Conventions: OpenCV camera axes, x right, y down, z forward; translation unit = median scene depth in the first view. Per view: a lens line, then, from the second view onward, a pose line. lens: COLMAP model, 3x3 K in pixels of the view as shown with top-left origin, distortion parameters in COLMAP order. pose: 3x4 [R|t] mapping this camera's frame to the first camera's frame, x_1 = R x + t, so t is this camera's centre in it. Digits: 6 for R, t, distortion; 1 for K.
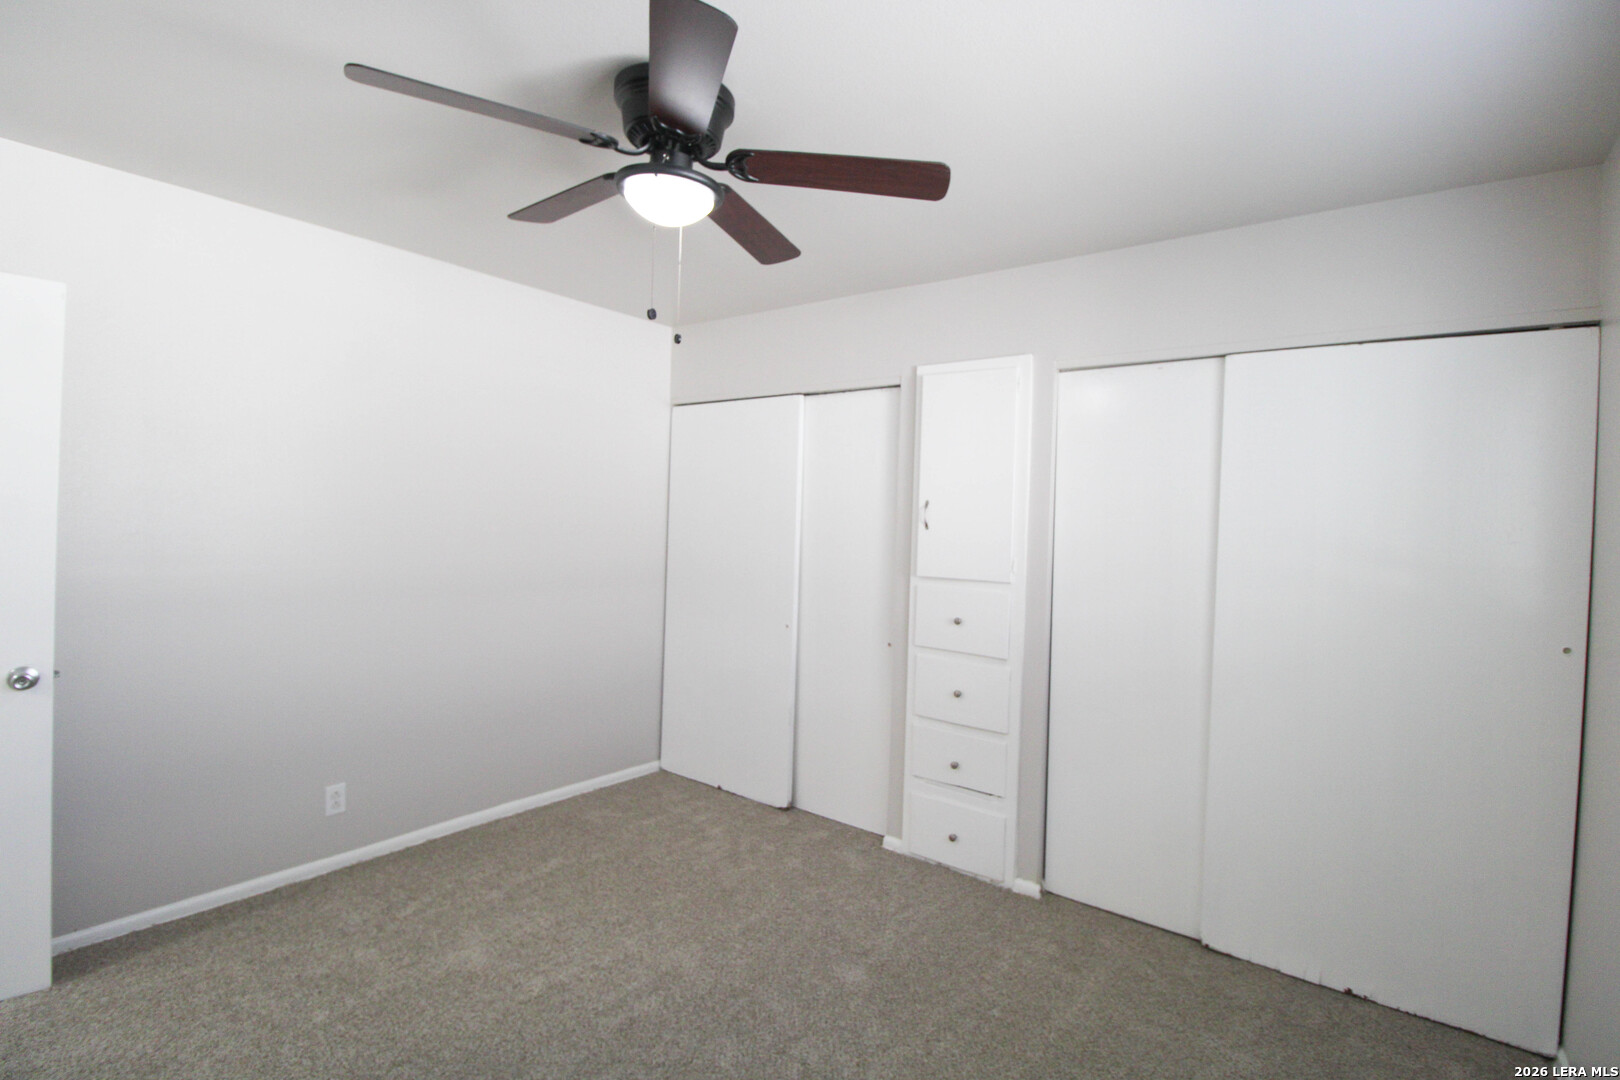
lens RADIAL K [[743.3, 0, 872.2], [0, 743.3, 541.5], [0, 0, 1]] dist [-0.012735, 0.000145]
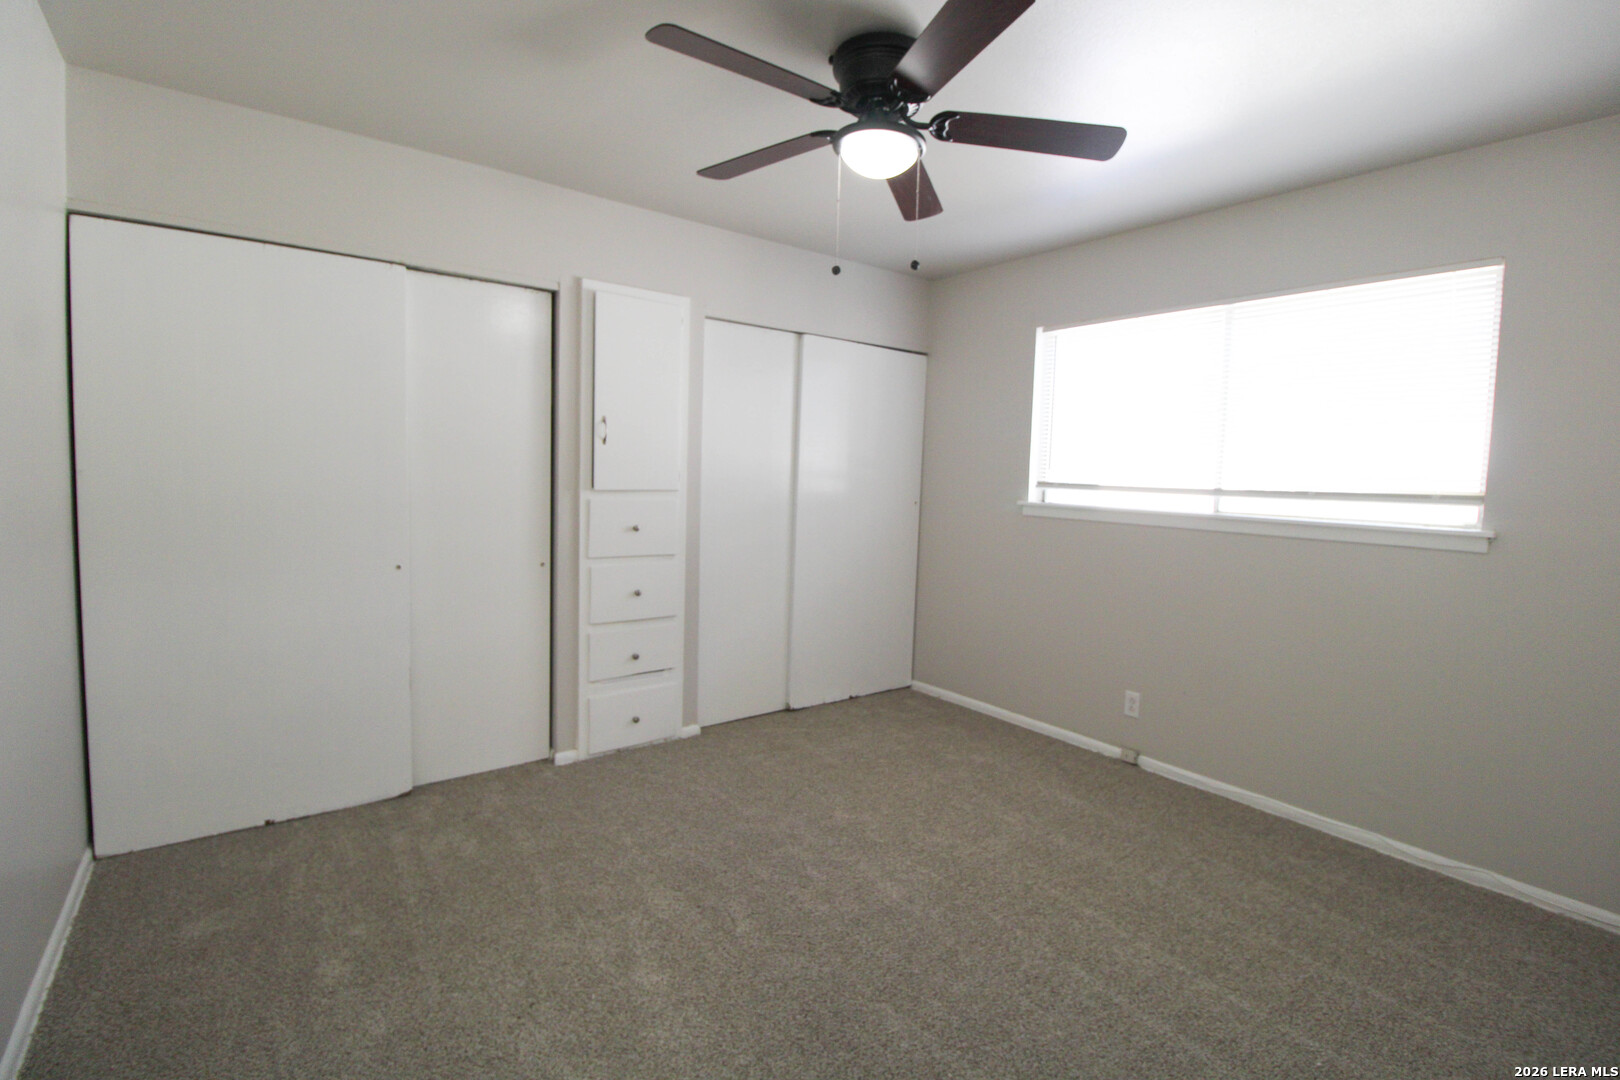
lens RADIAL K [[748.0, 0, 829.2], [0, 748.0, 519.8], [0, 0, 1]] dist [-0.001696, -0.011733]
pose [[0.287041, -0.100824, 0.952597, -0.838076], [-0.007581, 0.994175, 0.107509, -0.026345], [-0.957888, -0.038081, 0.284605, 0.398268]]
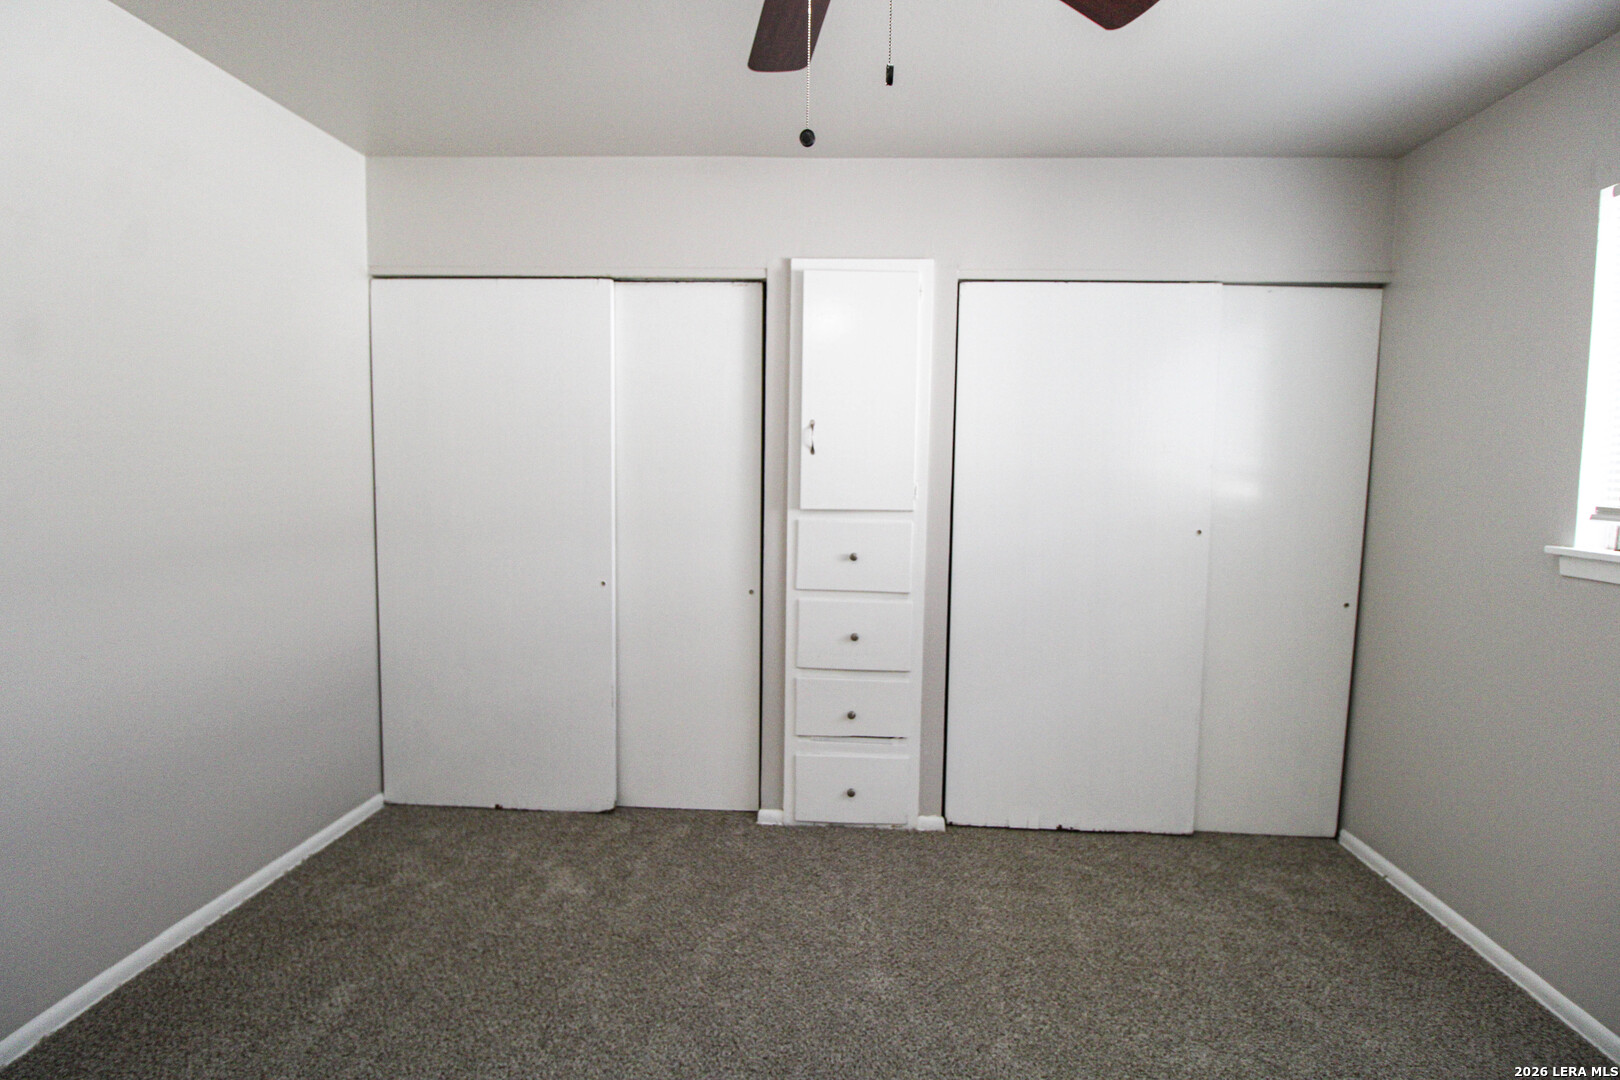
lens RADIAL K [[748.0, 0, 829.2], [0, 748.0, 519.8], [0, 0, 1]] dist [-0.001696, -0.011733]
pose [[0.845100, -0.069287, 0.530099, -0.373593], [0.026530, 0.995780, 0.087859, -0.016627], [-0.533950, -0.060186, 0.843371, 0.254399]]
